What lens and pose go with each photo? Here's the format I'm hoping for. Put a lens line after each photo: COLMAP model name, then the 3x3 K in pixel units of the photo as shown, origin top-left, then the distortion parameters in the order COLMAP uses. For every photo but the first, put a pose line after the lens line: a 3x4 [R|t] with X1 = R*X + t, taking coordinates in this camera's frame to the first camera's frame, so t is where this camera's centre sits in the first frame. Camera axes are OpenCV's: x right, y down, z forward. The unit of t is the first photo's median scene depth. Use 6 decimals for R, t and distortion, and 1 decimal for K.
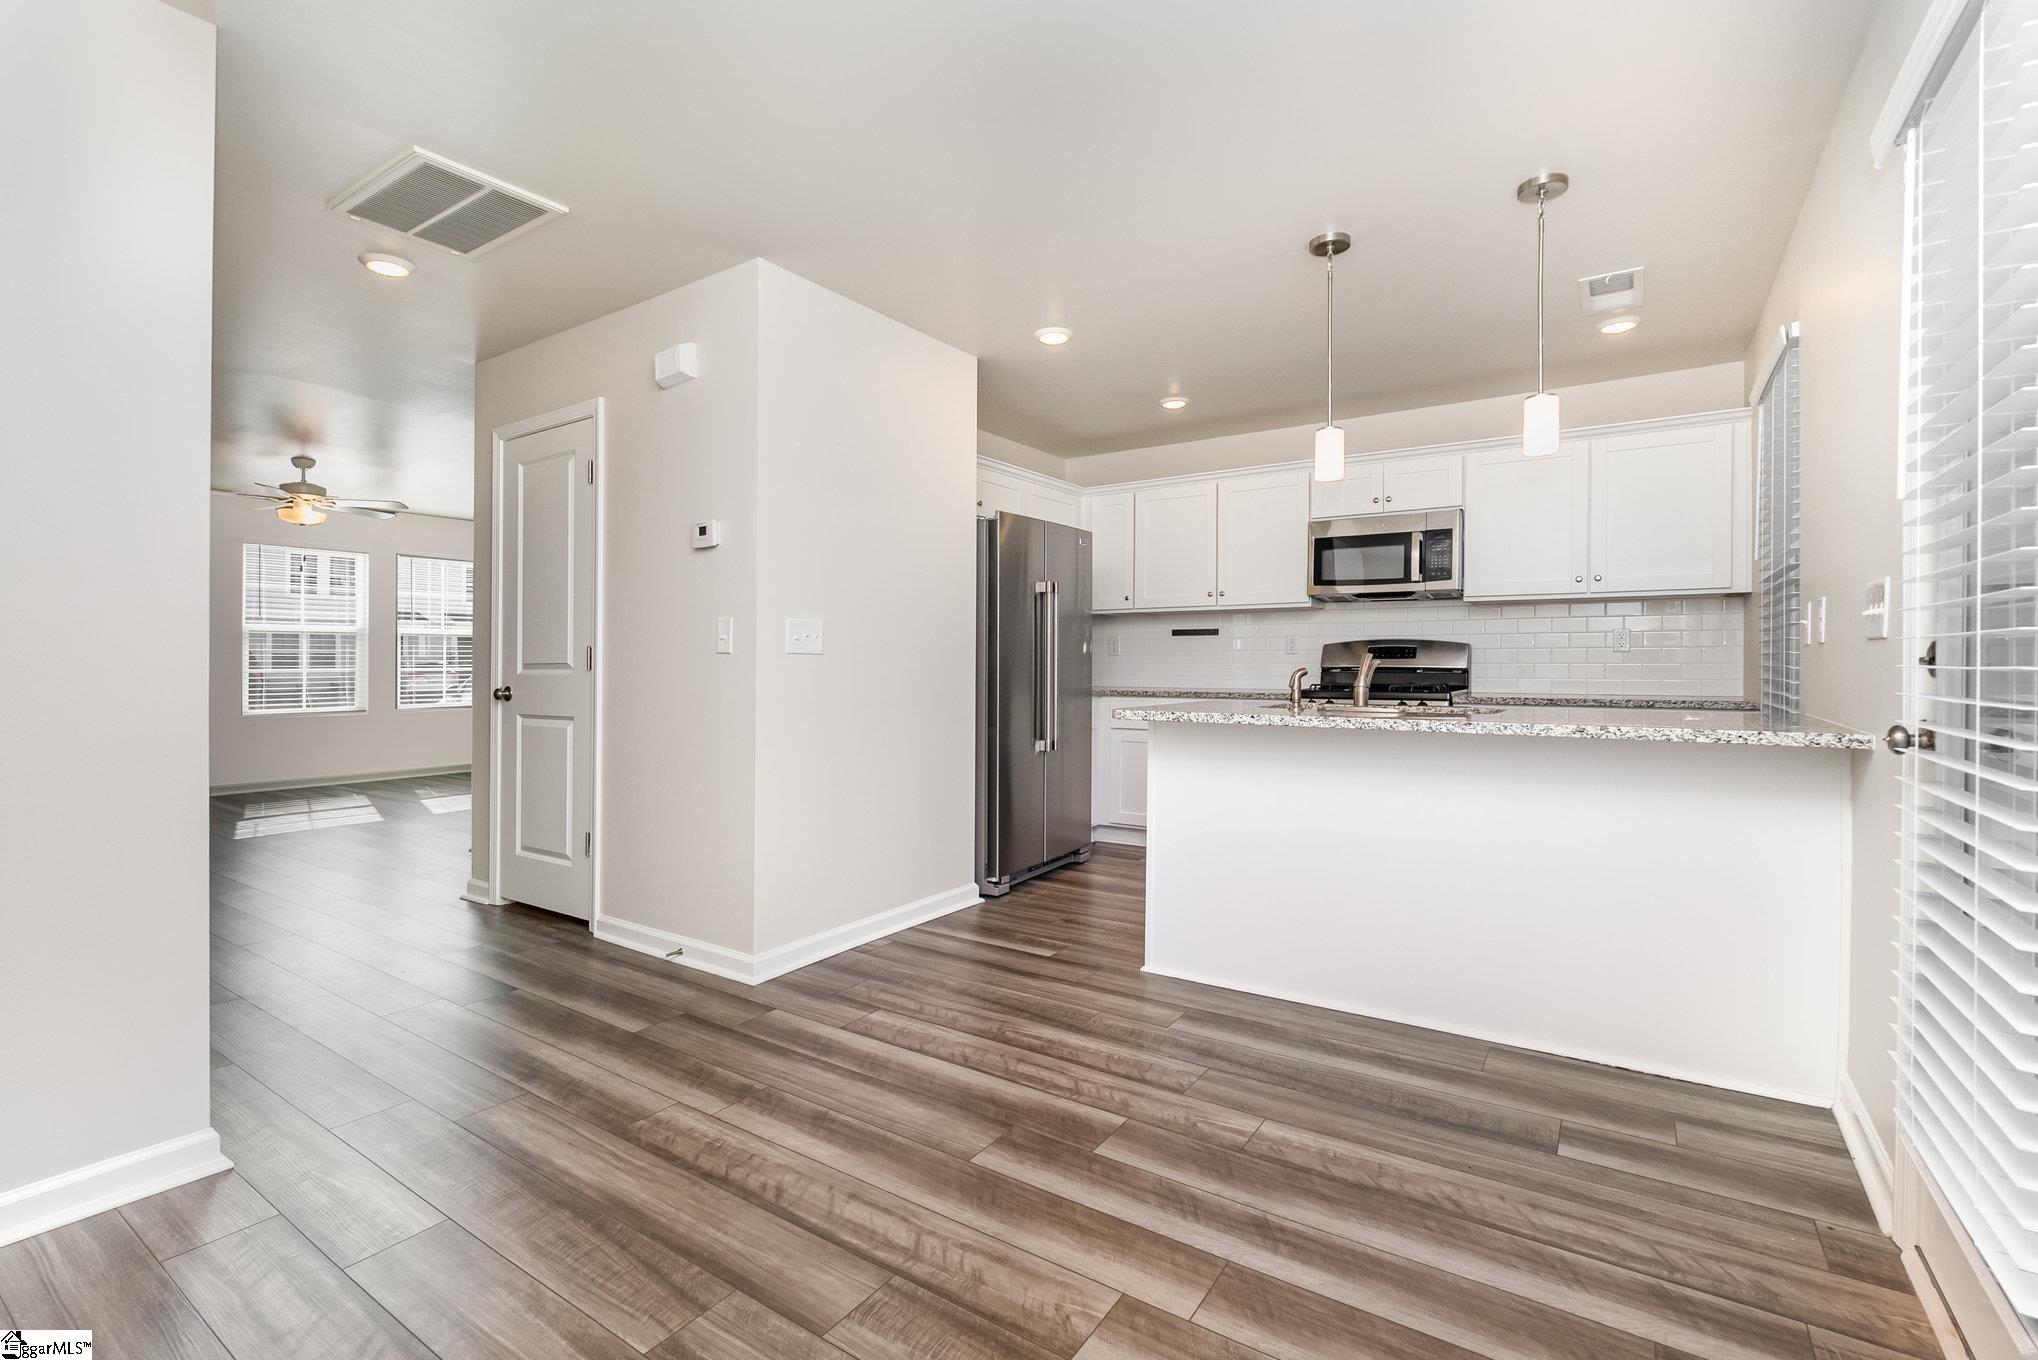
lens RADIAL K [[909.8, 0, 1027.5], [0, 909.8, 671.1], [0, 0, 1]] dist [0.000570, -0.000136]
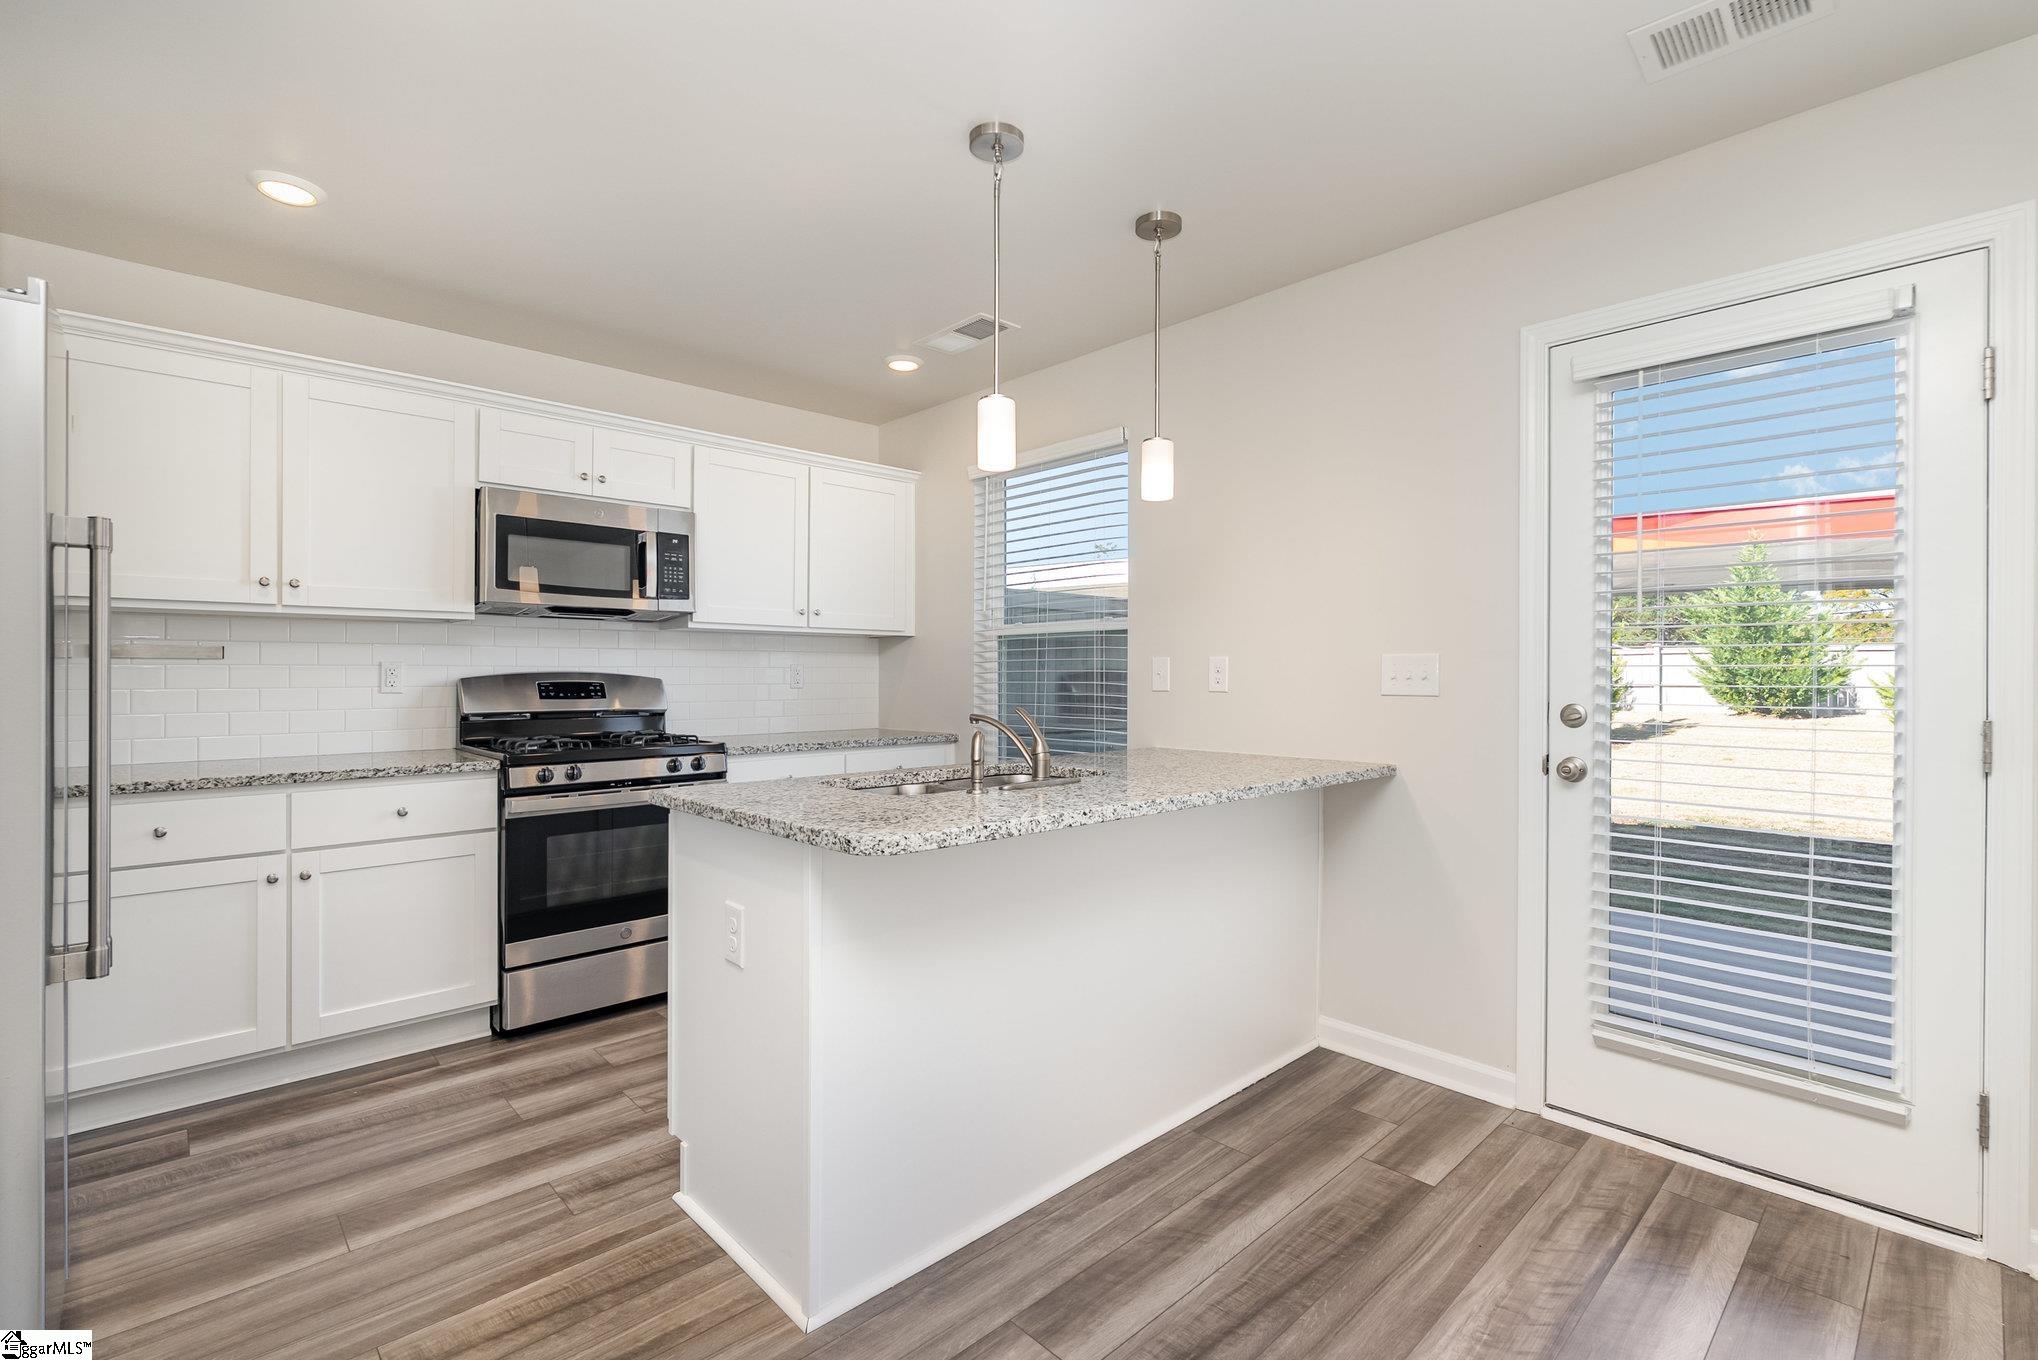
lens RADIAL K [[915.8, 0, 1021.6], [0, 915.8, 686.8], [0, 0, 1]] dist [-0.001986, -0.000137]
pose [[0.230082, -0.011344, 0.973105, -0.437693], [0.010203, 0.999905, 0.009244, -0.051567], [-0.973118, 0.007802, 0.230176, 0.953683]]
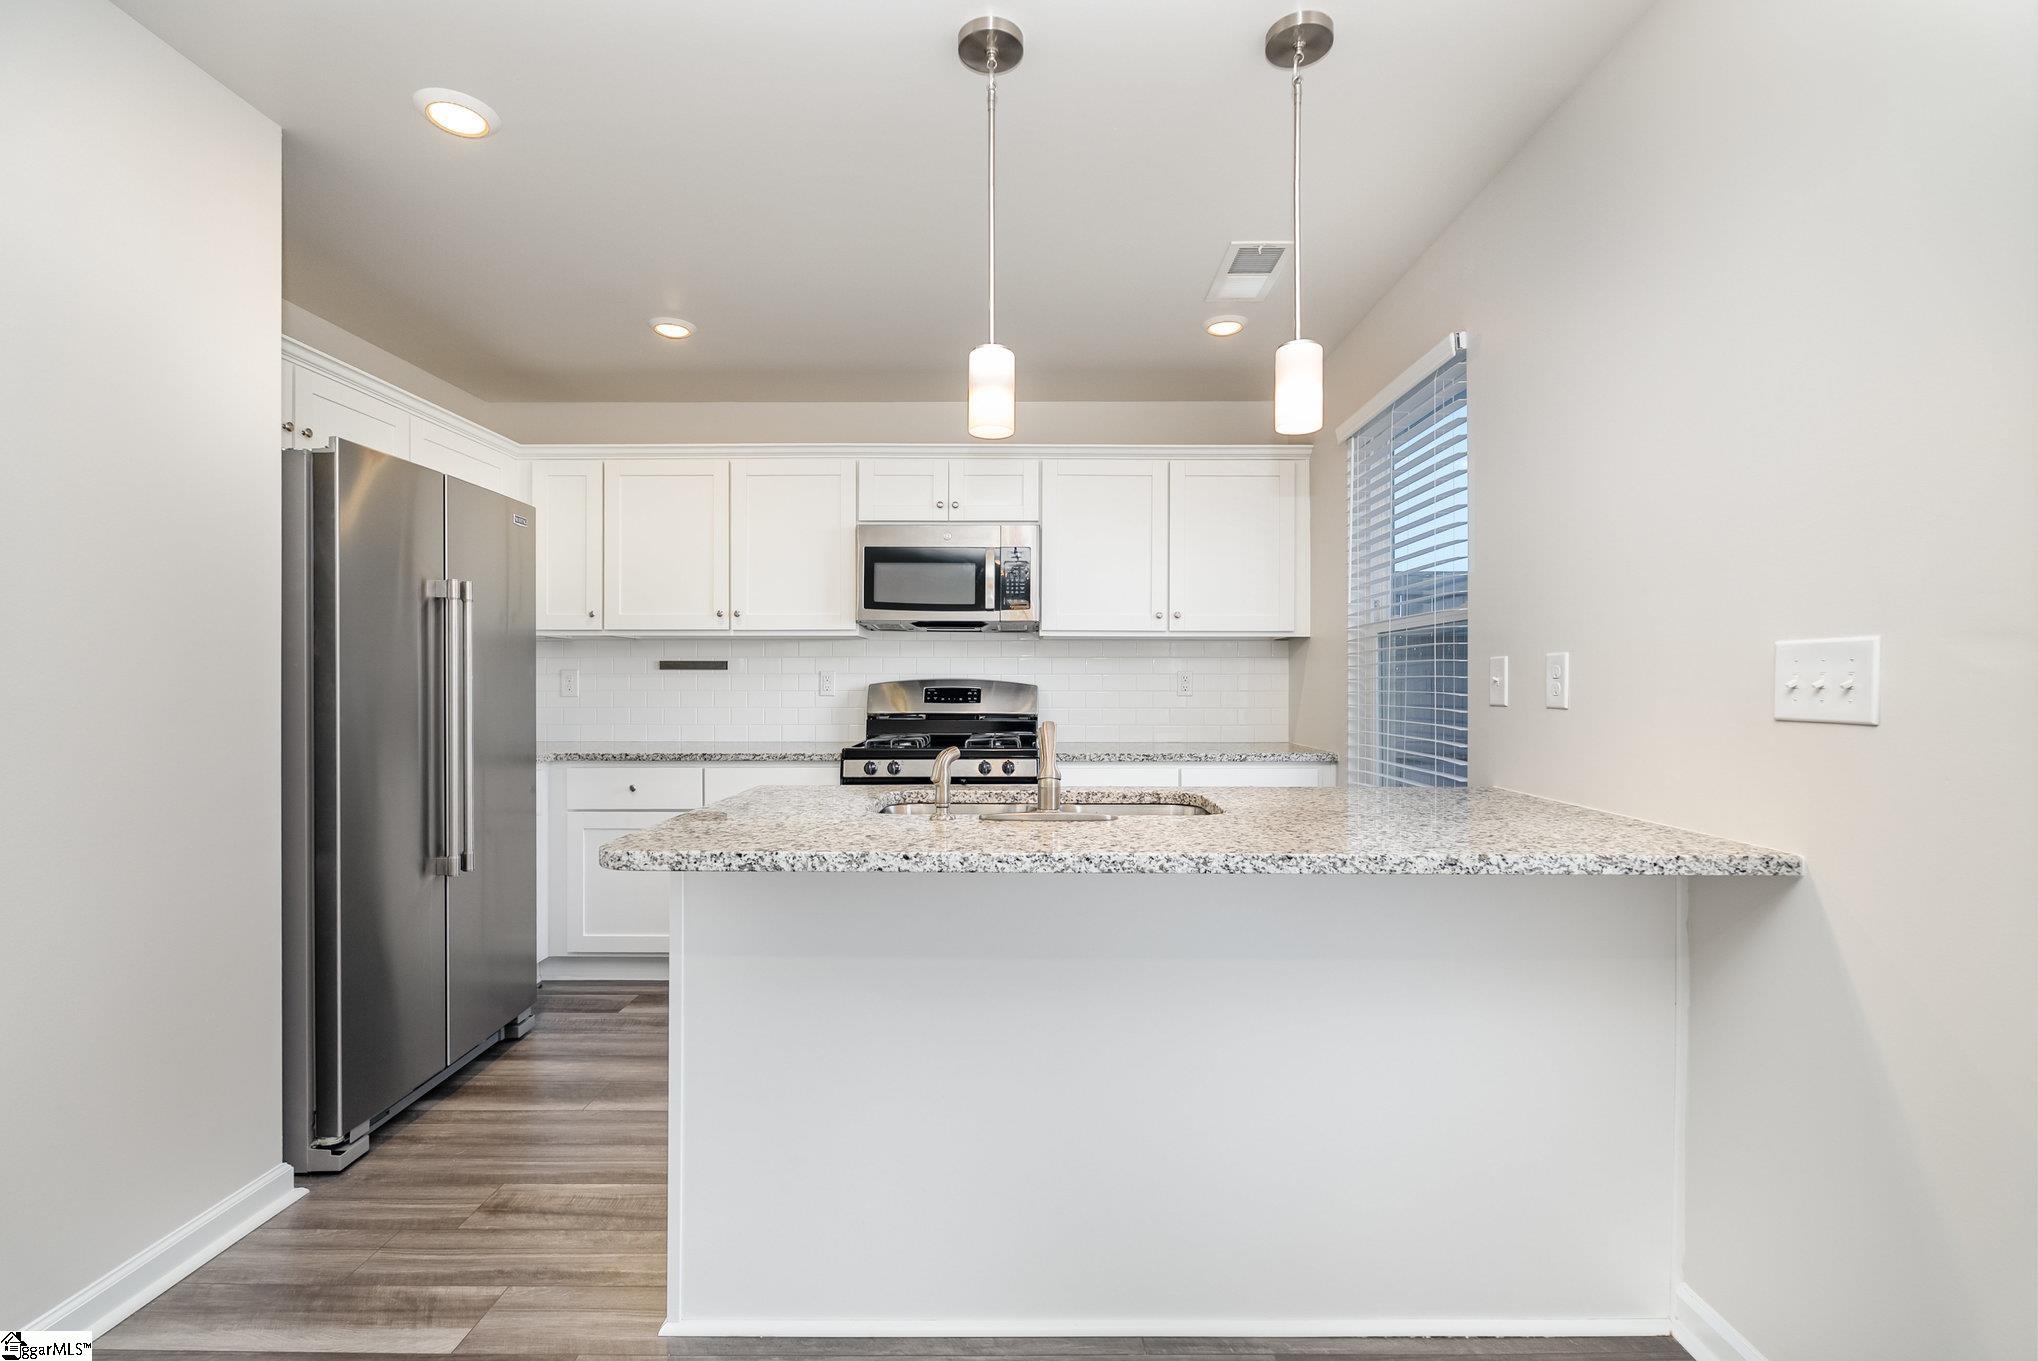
lens RADIAL K [[899.5, 0, 1019.8], [0, 899.5, 688.9], [0, 0, 1]] dist [0.000140, -0.005181]
pose [[0.838406, -0.001898, 0.545043, 0.023525], [0.003763, 0.999990, -0.002306, -0.047009], [-0.545033, 0.003984, 0.838405, 0.573531]]
